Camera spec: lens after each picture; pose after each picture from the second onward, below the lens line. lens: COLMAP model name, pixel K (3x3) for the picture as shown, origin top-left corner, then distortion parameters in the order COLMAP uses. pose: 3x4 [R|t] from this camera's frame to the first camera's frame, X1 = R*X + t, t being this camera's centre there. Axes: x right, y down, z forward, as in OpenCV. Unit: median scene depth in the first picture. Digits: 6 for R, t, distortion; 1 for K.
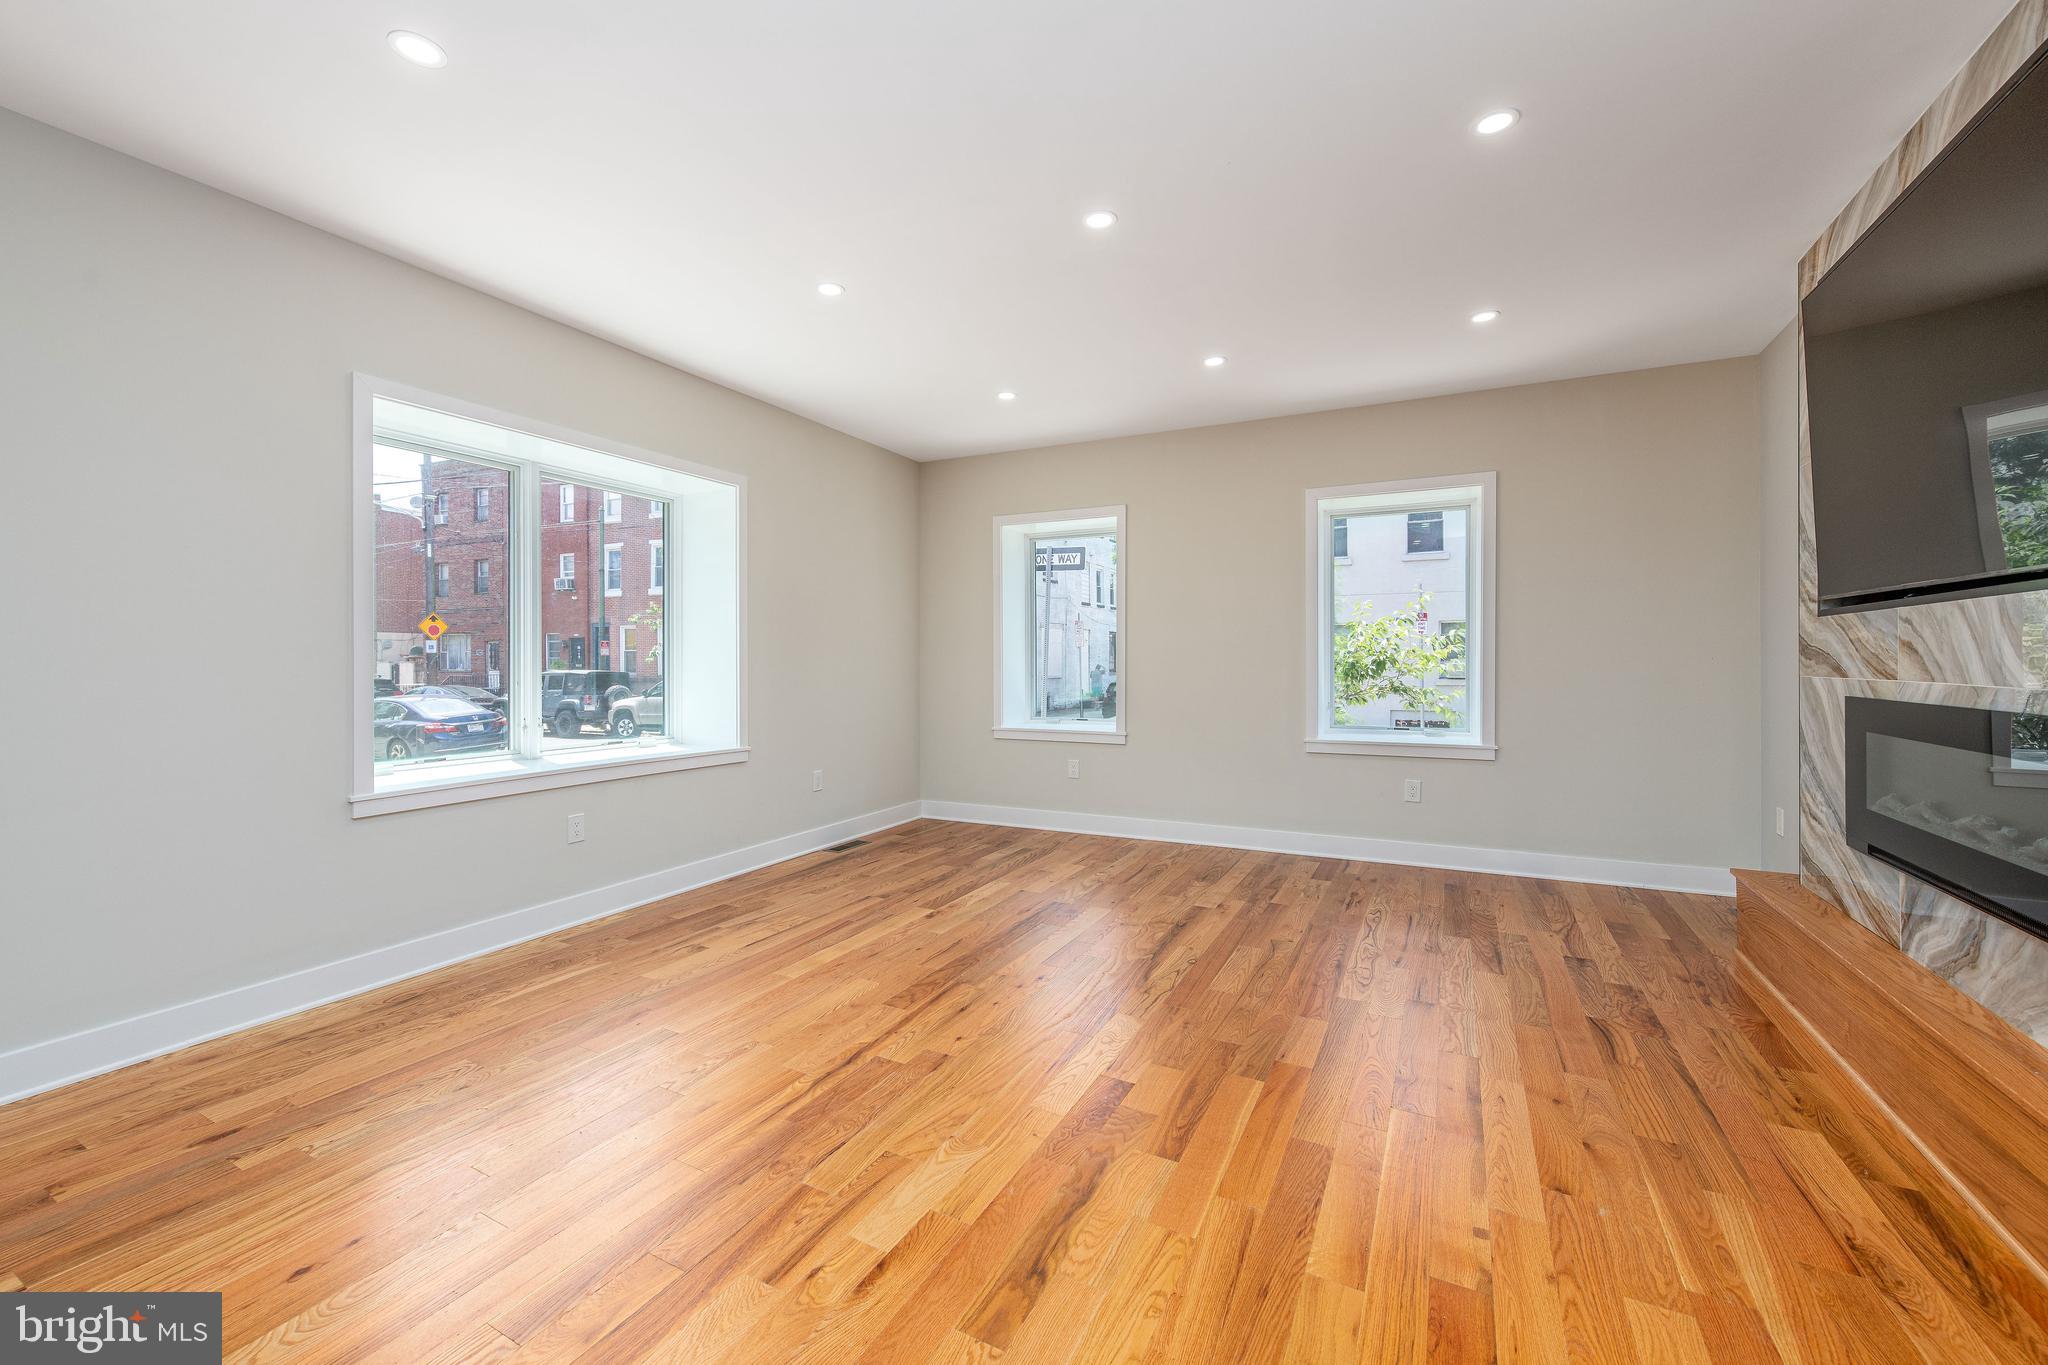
lens RADIAL K [[811.9, 0, 1017.7], [0, 811.9, 665.8], [0, 0, 1]] dist [0.007403, -0.003744]
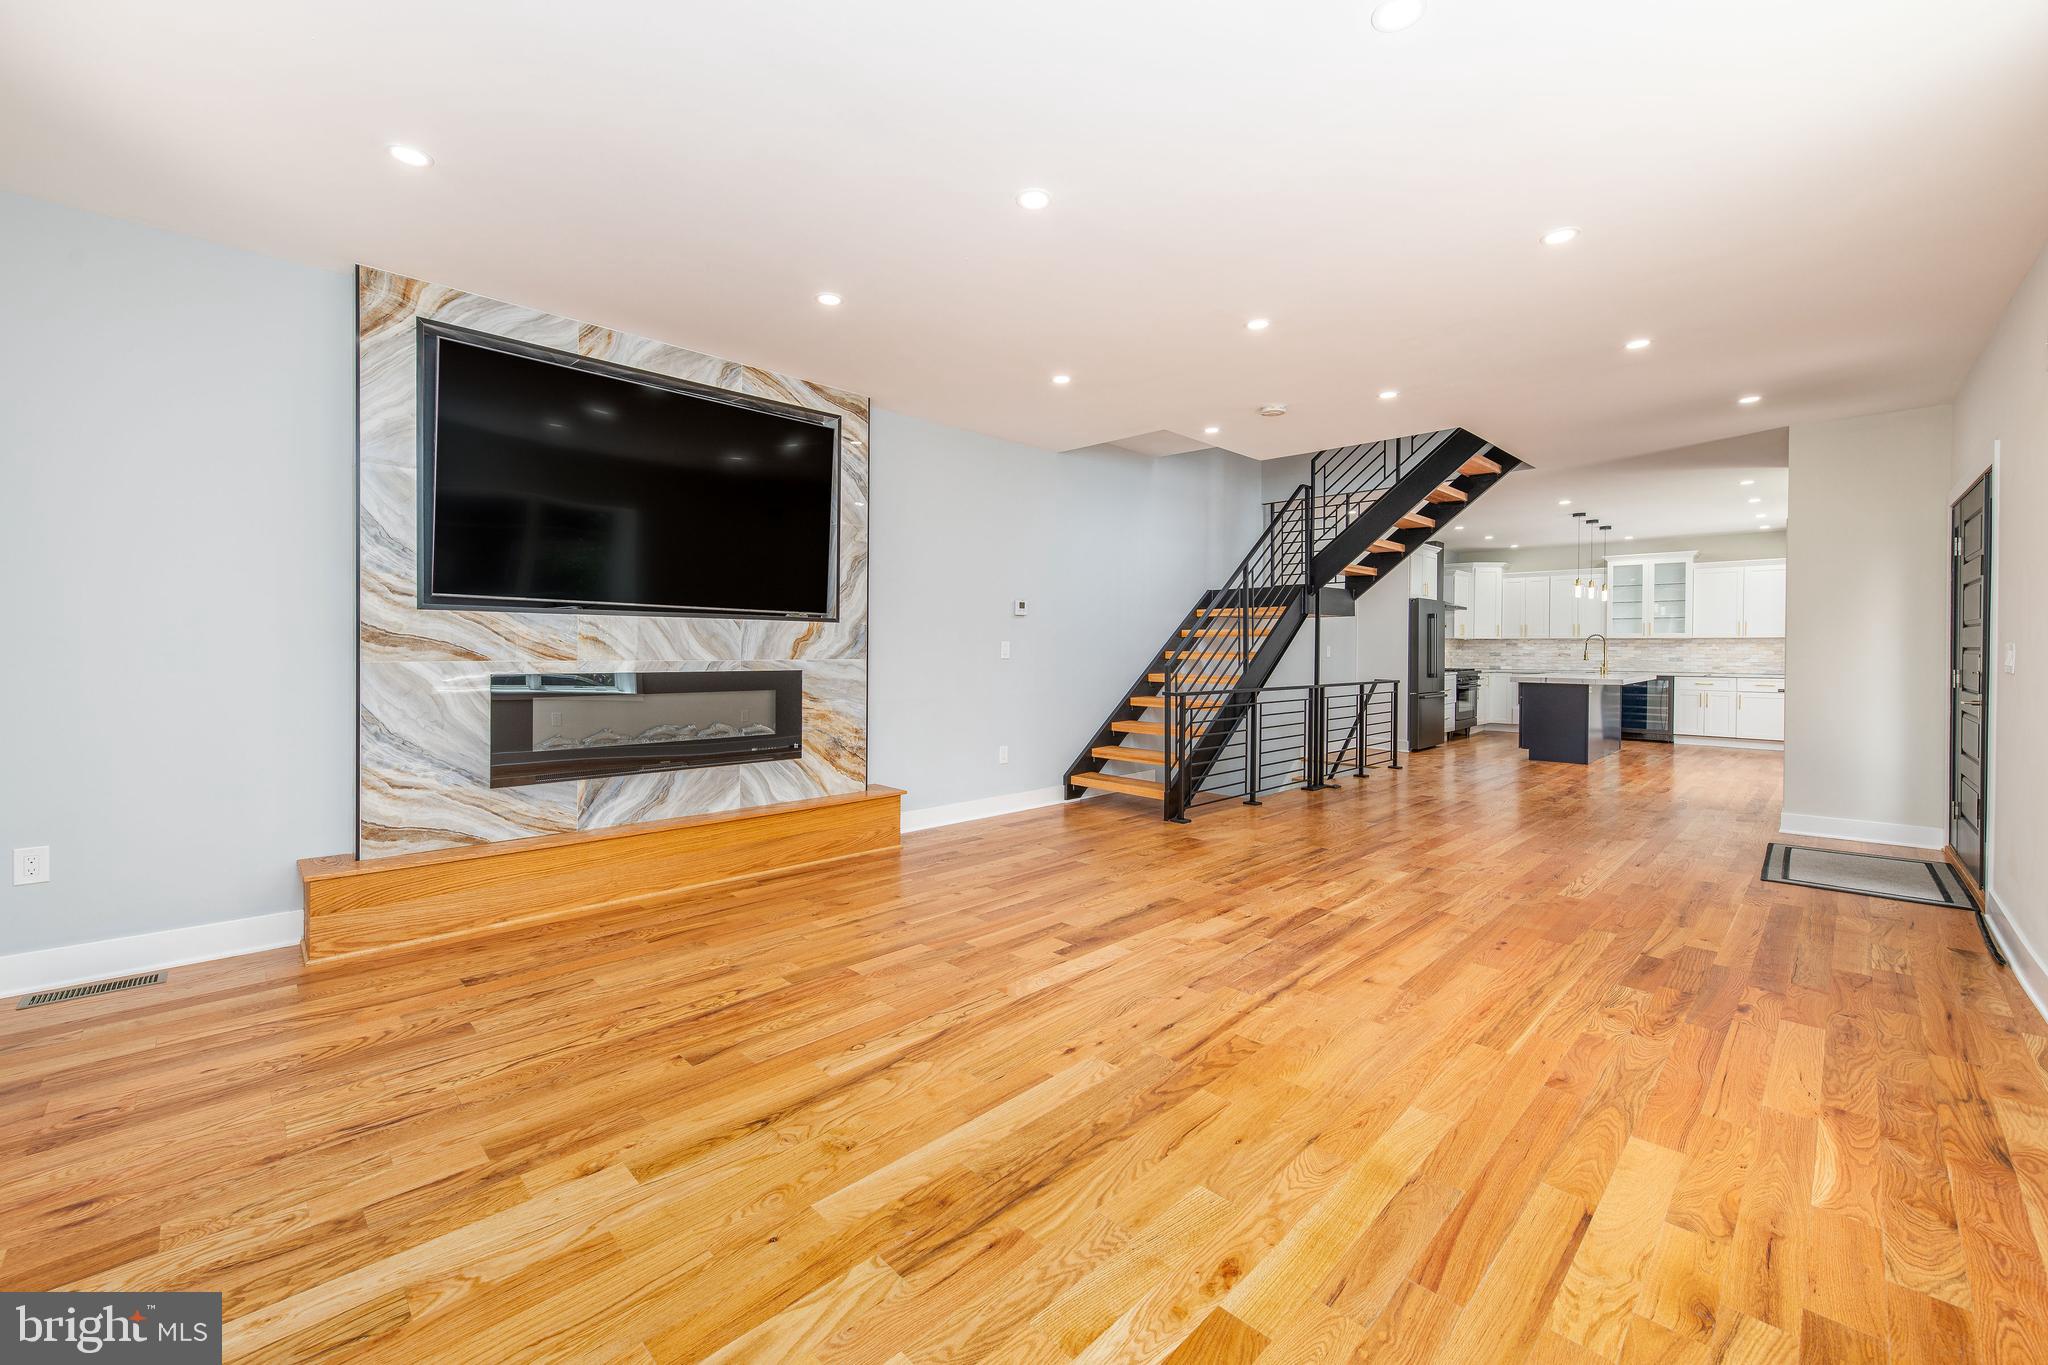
lens RADIAL K [[811.9, 0, 1009.9], [0, 811.9, 660.9], [0, 0, 1]] dist [0.007403, -0.003744]
pose [[-0.952392, -0.008313, 0.304764, -0.189416], [-0.001833, 0.999766, 0.021543, -0.016166], [-0.304872, 0.019959, -0.952184, 2.133153]]
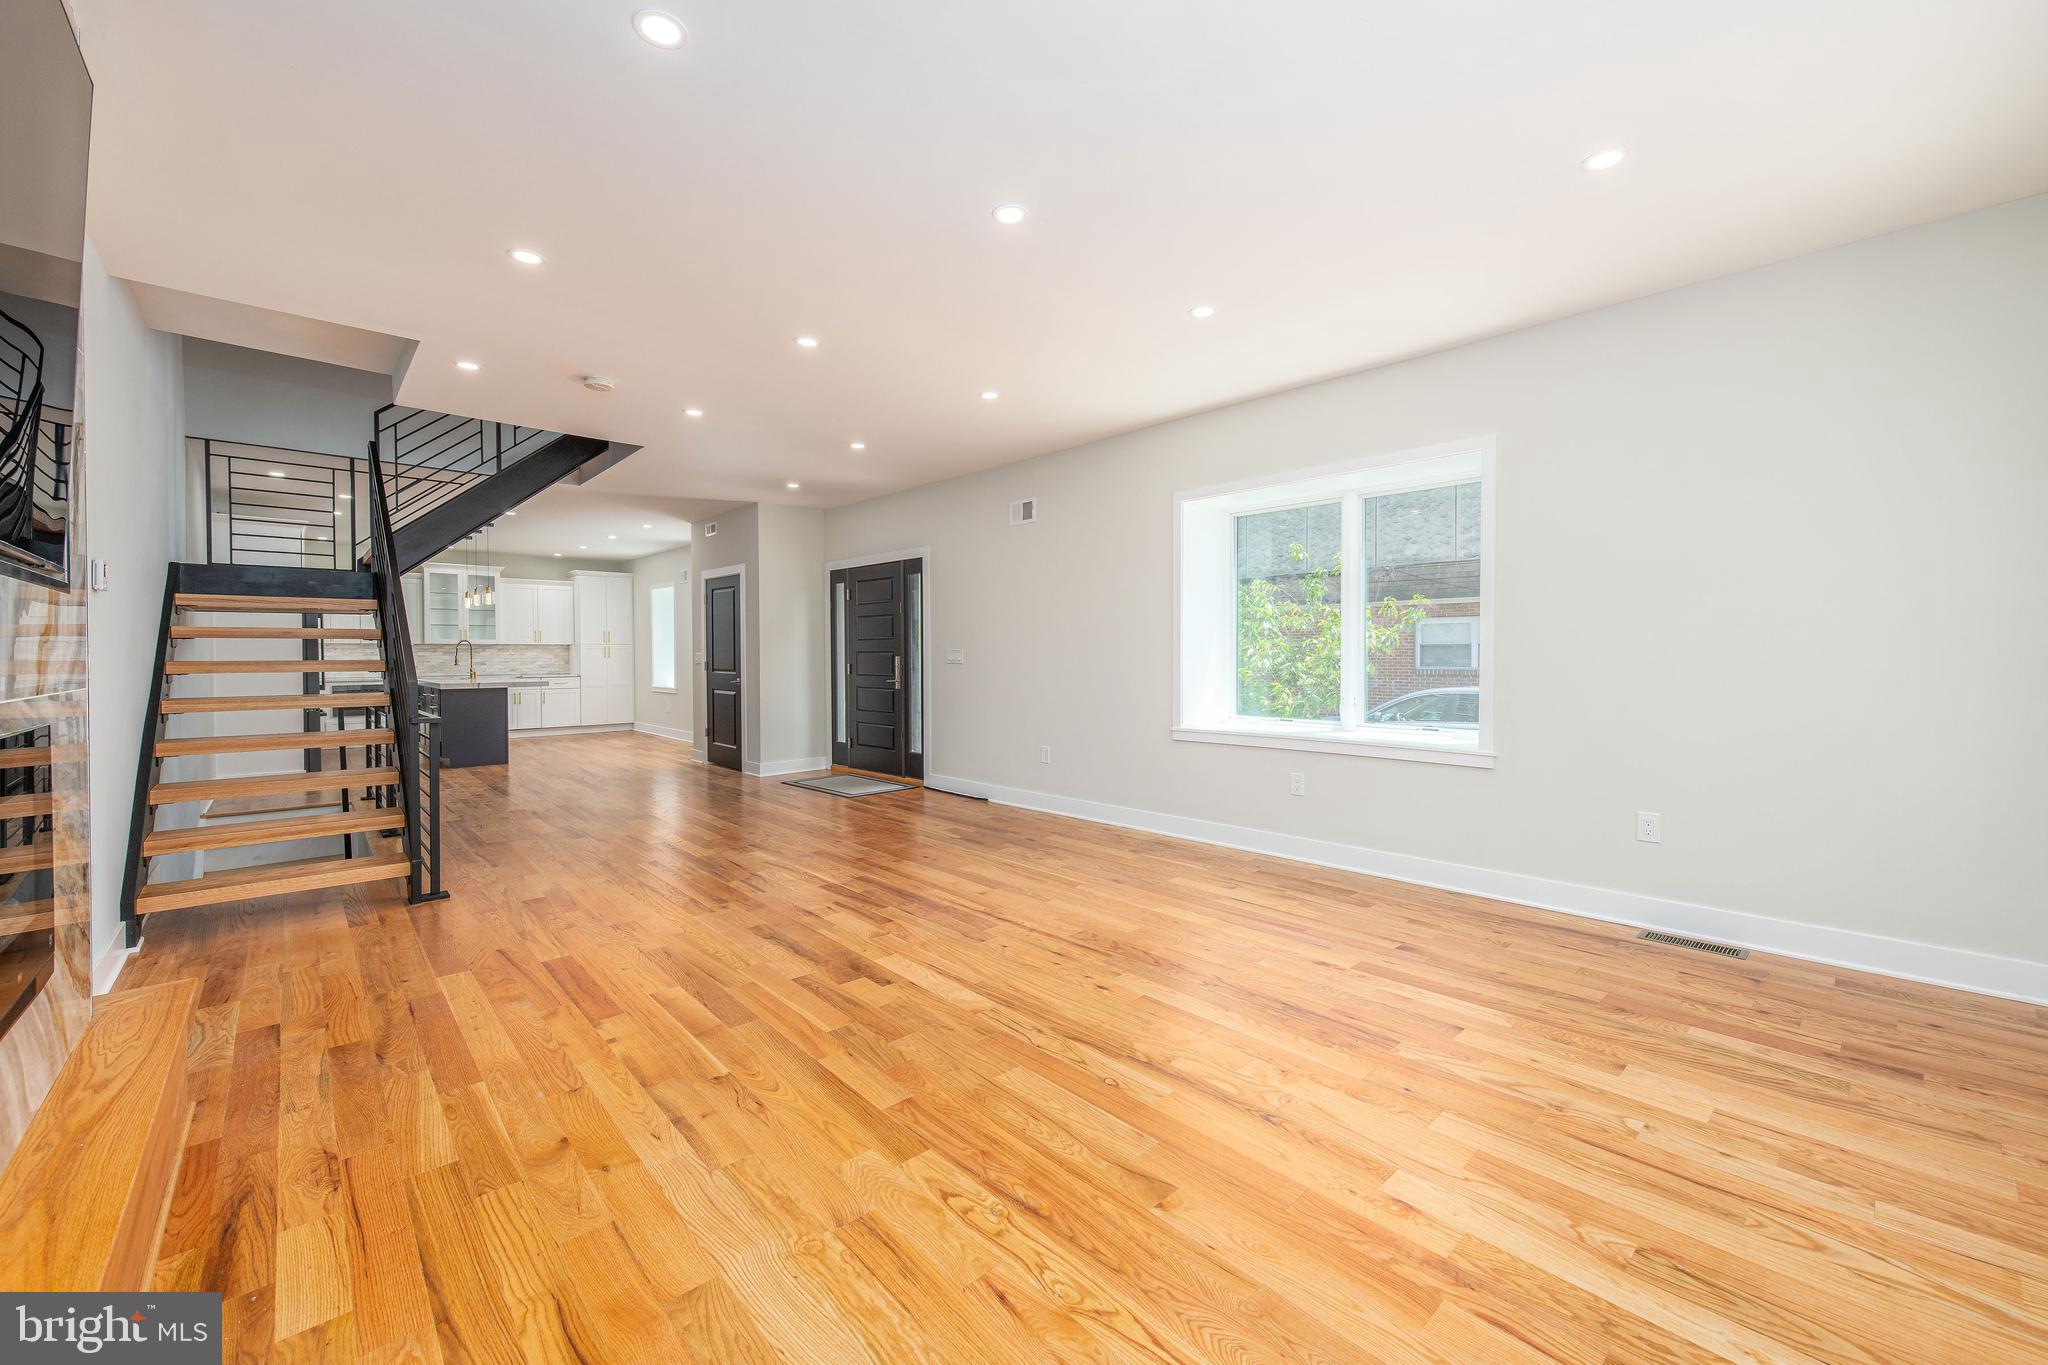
lens RADIAL K [[811.9, 0, 1015.3], [0, 811.9, 670.2], [0, 0, 1]] dist [0.007403, -0.003744]
pose [[-0.345478, 0.023093, -0.938143, 1.142634], [0.001245, 0.999708, 0.024150, -0.012066], [0.938426, 0.007175, -0.345406, 1.484465]]
